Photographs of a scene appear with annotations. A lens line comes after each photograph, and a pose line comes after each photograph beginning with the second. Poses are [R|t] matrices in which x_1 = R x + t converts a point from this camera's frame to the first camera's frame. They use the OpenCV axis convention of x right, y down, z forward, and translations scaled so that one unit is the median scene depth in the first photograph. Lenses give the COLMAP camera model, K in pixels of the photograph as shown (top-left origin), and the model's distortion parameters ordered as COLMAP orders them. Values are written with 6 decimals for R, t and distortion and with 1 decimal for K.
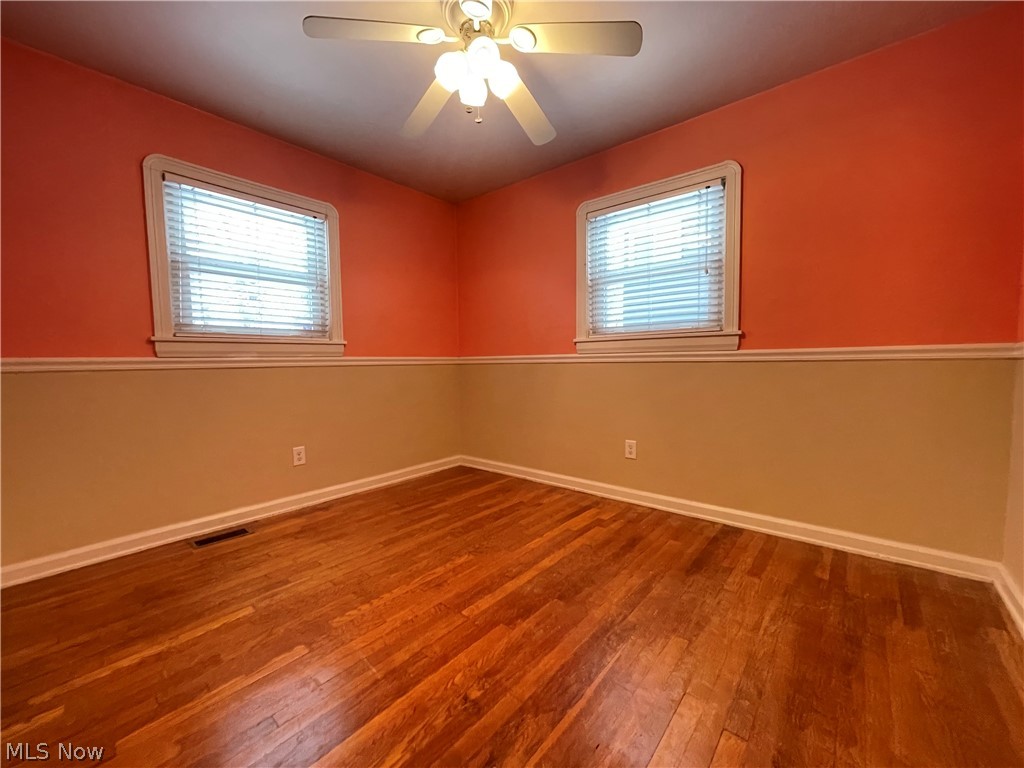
lens RADIAL K [[413.4, 0, 508.5], [0, 413.4, 388.5], [0, 0, 1]] dist [-0.001460, 0.000209]
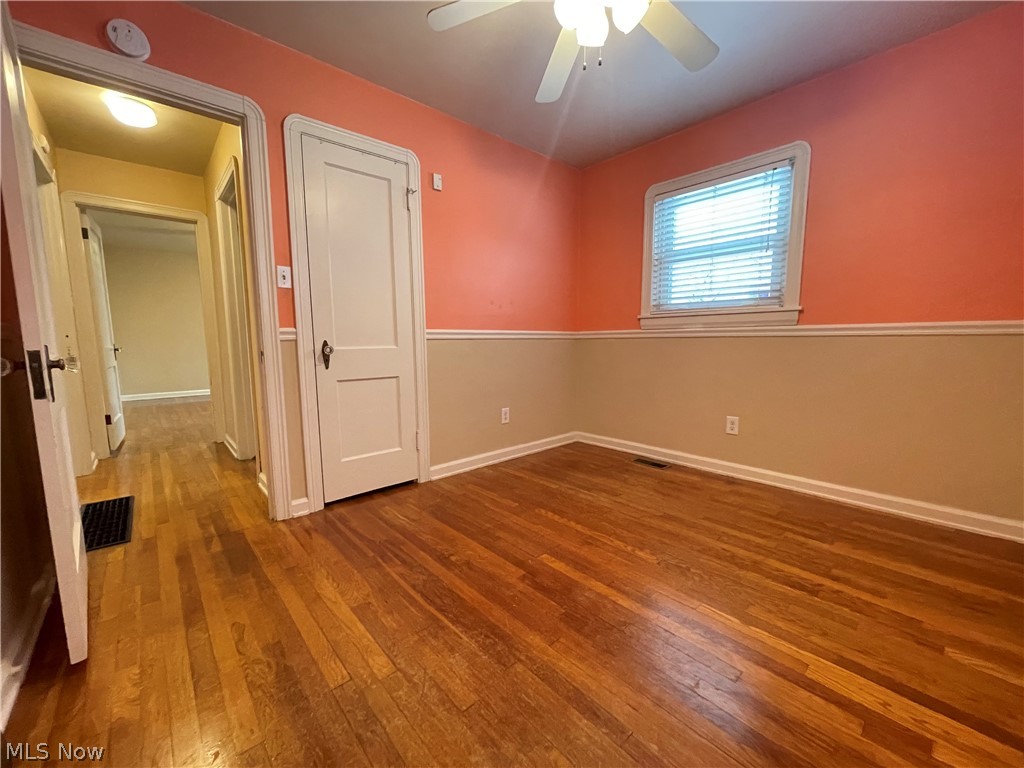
lens RADIAL K [[413.4, 0, 508.5], [0, 413.4, 388.5], [0, 0, 1]] dist [-0.001460, 0.000209]
pose [[-0.138840, 0.136324, -0.980887, 0.653521], [-0.051282, 0.988161, 0.144594, -0.052587], [0.988986, 0.070377, -0.130205, 0.684703]]
